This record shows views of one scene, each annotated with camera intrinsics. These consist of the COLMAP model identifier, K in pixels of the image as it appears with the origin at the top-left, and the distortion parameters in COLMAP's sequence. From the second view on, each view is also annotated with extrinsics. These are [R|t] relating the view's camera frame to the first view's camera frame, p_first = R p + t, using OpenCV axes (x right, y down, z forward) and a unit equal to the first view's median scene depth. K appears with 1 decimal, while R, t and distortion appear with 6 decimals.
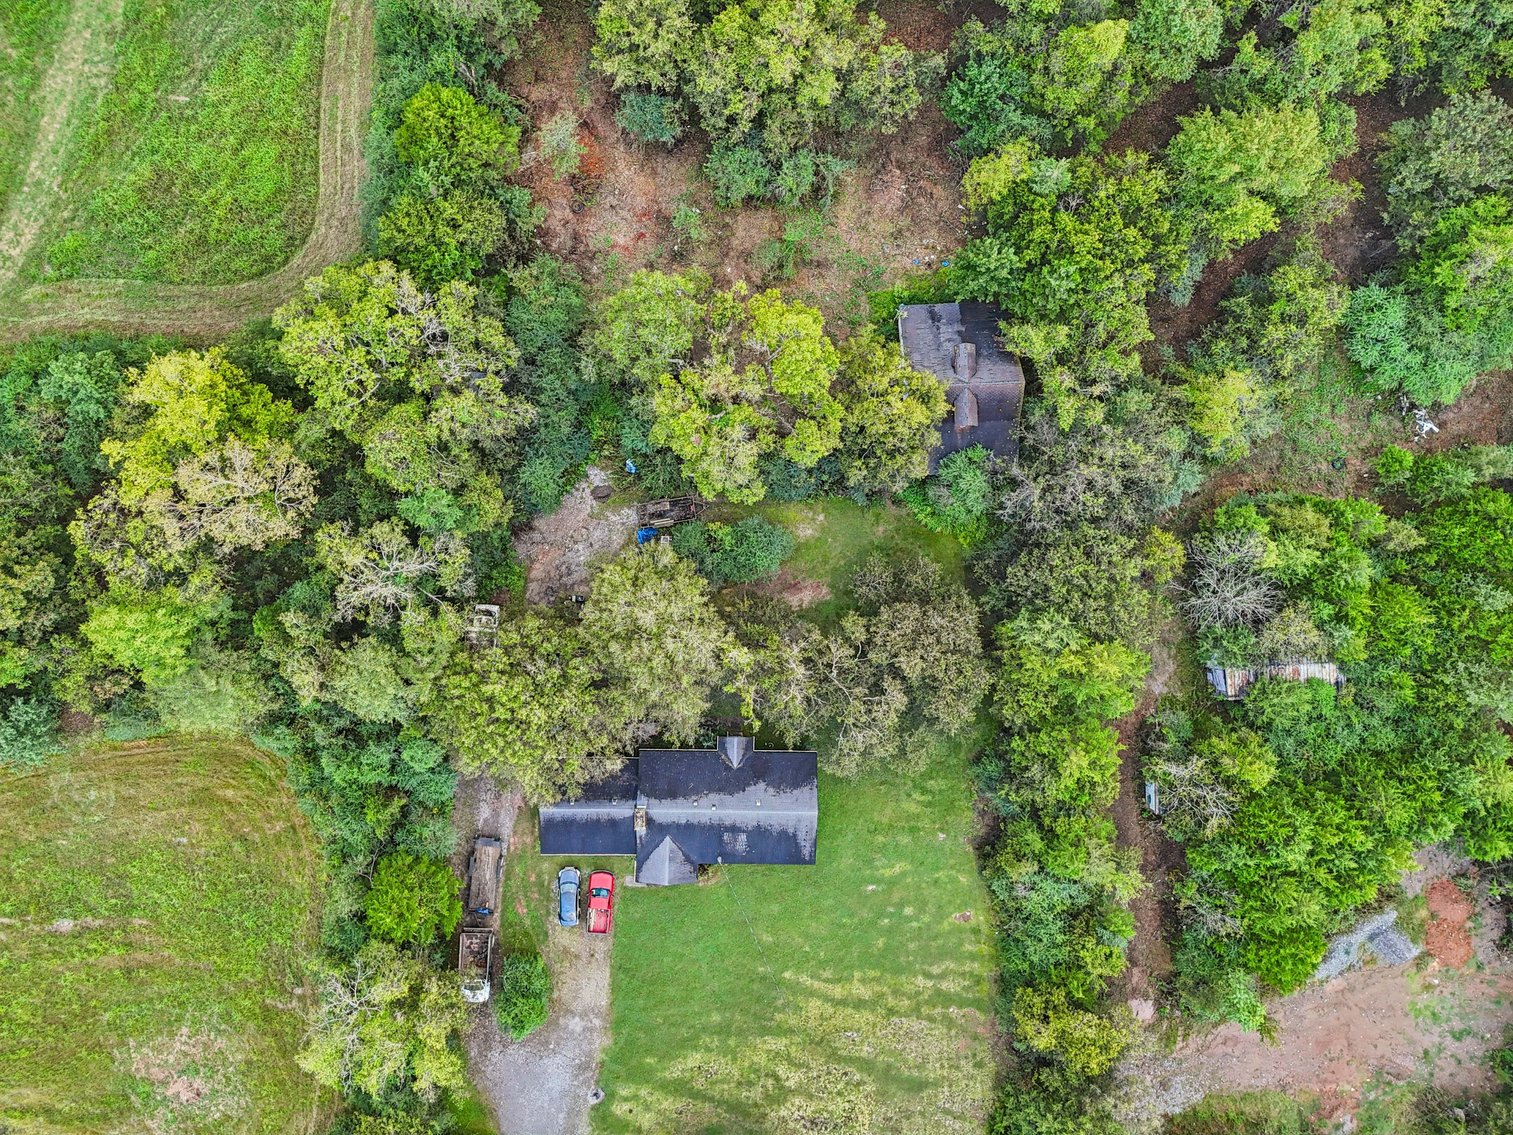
lens RADIAL K [[1124.2, 0, 756.5], [0, 1124.2, 567.5], [0, 0, 1]] dist [0.092470, -0.099889]
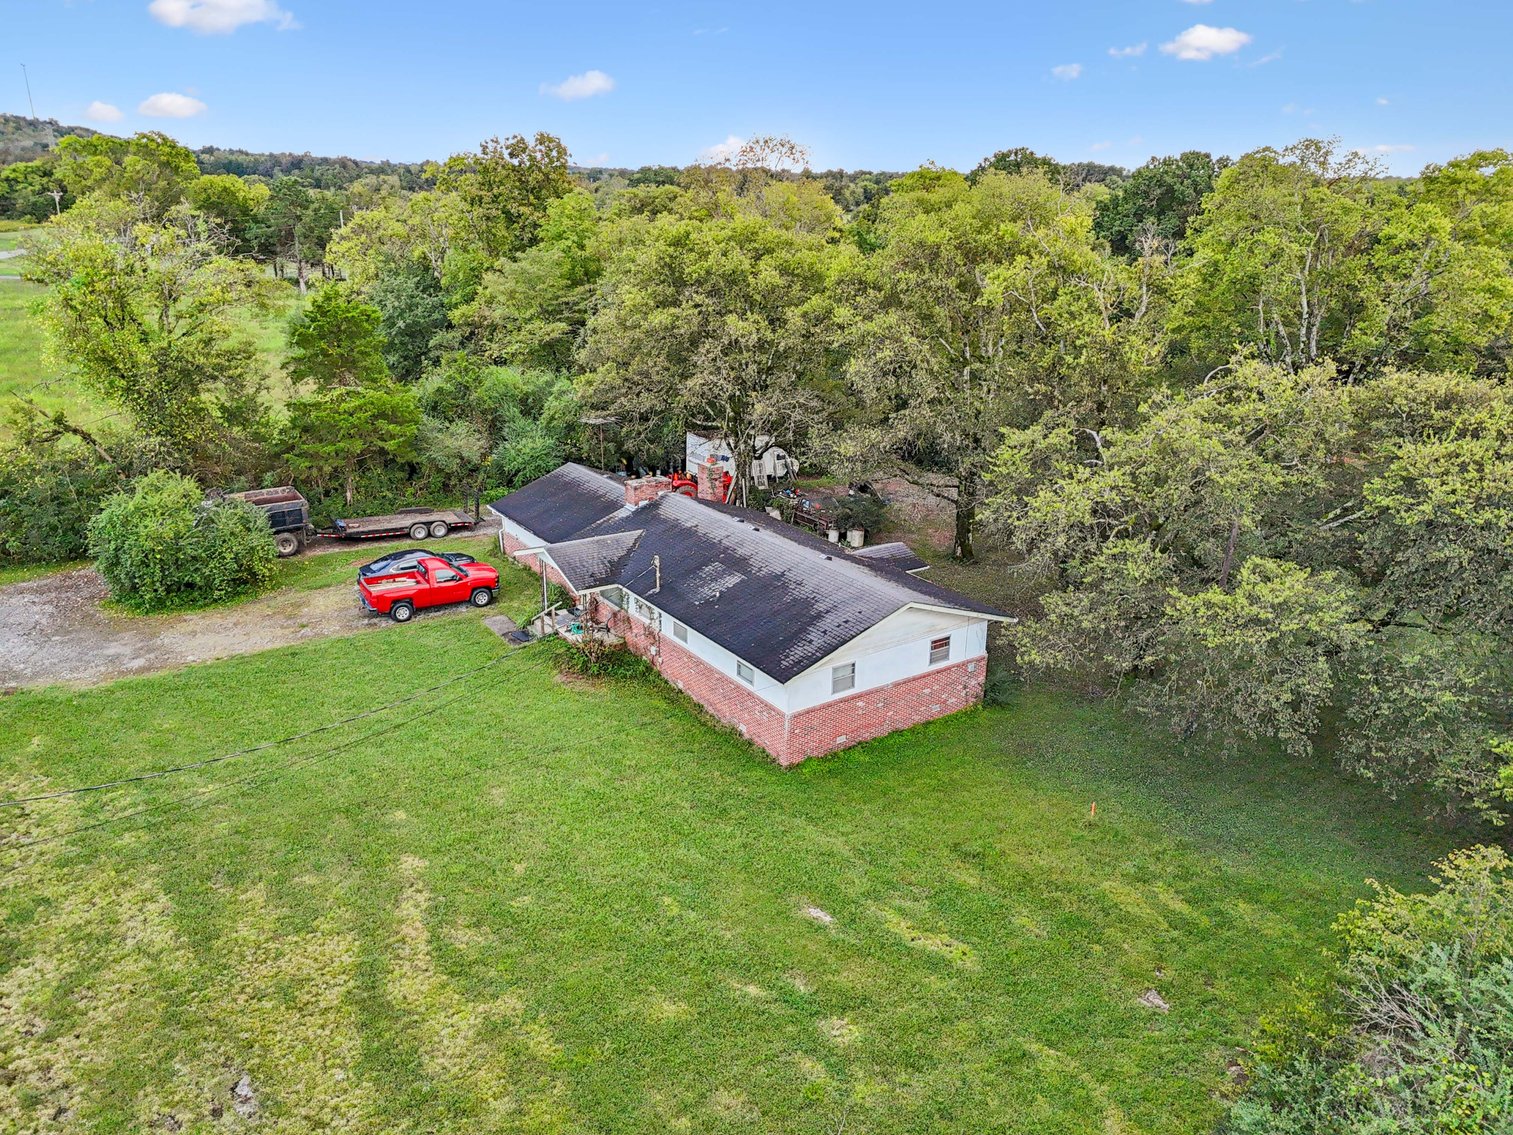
lens RADIAL K [[1110.2, 0, 751.0], [0, 1110.2, 563.4], [0, 0, 1]] dist [0.082180, -0.098765]
pose [[0.582330, 0.250085, -0.773531, 0.305739], [-0.812760, 0.199826, -0.547258, 0.465994], [0.017711, 0.947379, 0.319624, 0.907829]]
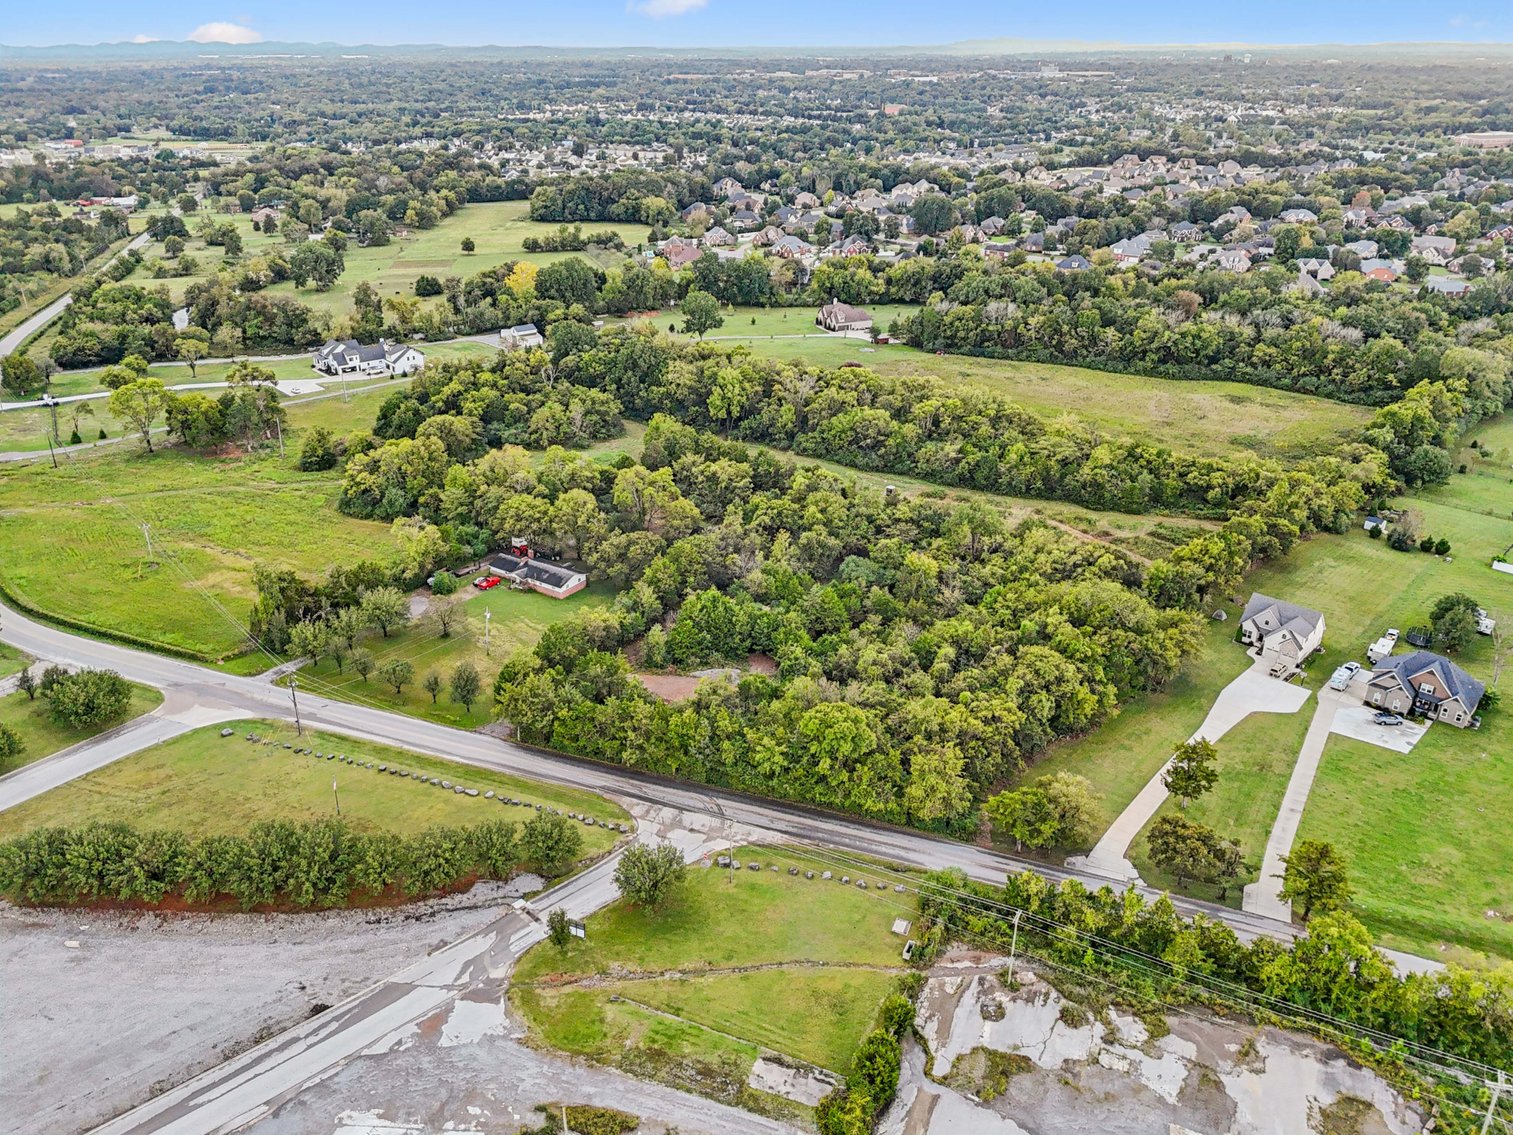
lens RADIAL K [[1110.2, 0, 751.0], [0, 1110.2, 563.4], [0, 0, 1]] dist [0.082180, -0.098765]
pose [[0.839261, 0.205784, -0.503282, 1.786760], [-0.542661, 0.374975, -0.751607, 2.031719], [0.034050, 0.903906, 0.426373, -0.136183]]
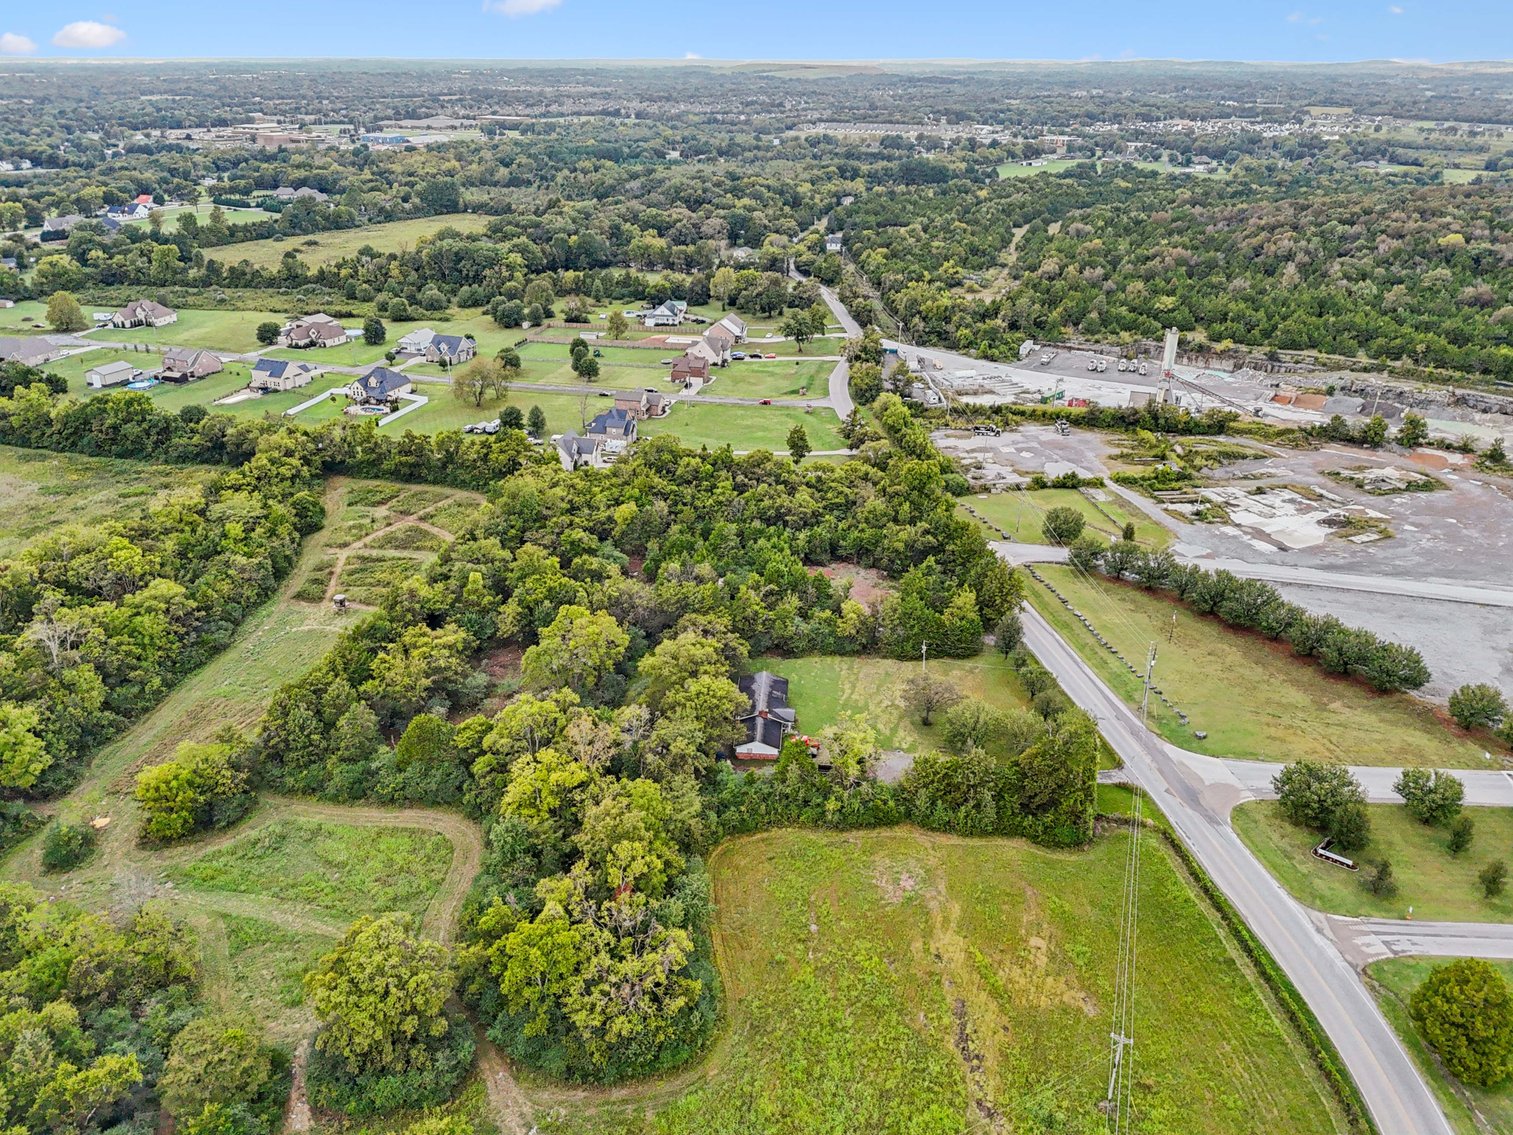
lens RADIAL K [[1110.2, 0, 751.0], [0, 1110.2, 563.4], [0, 0, 1]] dist [0.082180, -0.098765]
pose [[0.055367, -0.431118, 0.900595, -1.949234], [0.997858, 0.055378, -0.034837, 0.264021], [-0.034854, 0.900594, 0.433261, -0.179292]]
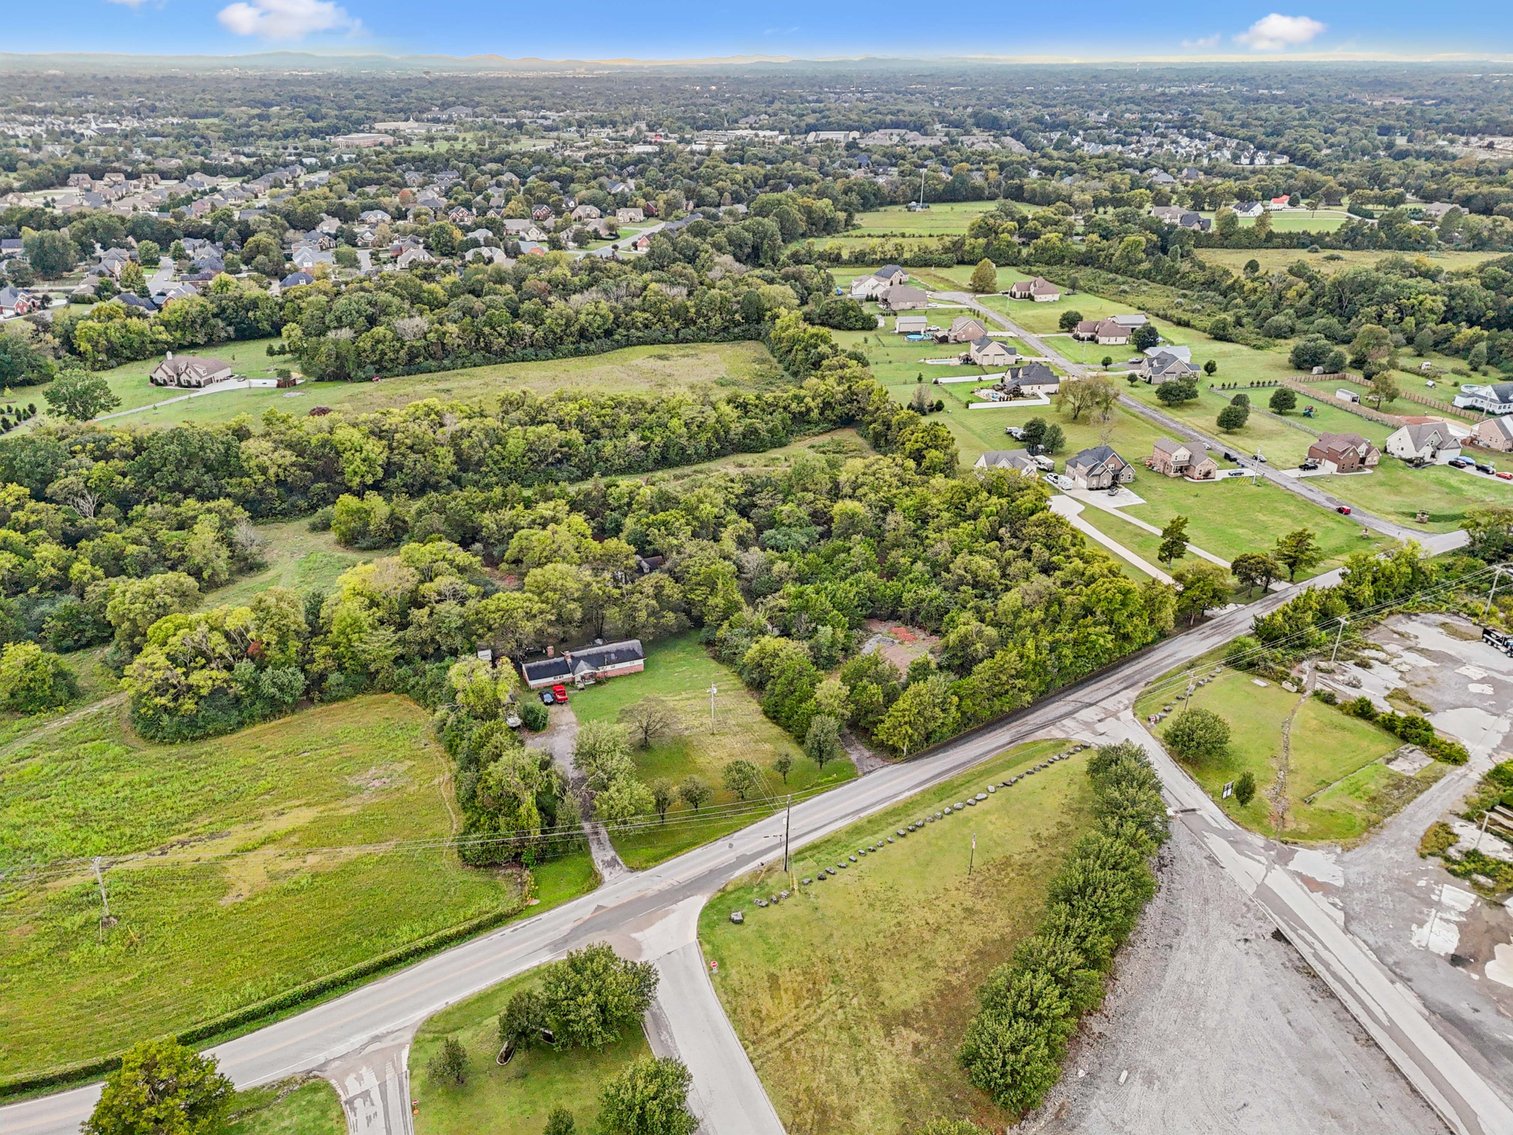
lens RADIAL K [[1109.9, 0, 746.5], [0, 1109.9, 516.5], [0, 0, 1]] dist [0.085147, -0.102379]
pose [[0.917938, -0.163804, 0.361327, -0.572418], [0.396701, 0.369309, -0.840381, 2.291118], [0.004217, 0.914756, 0.403984, -0.208756]]
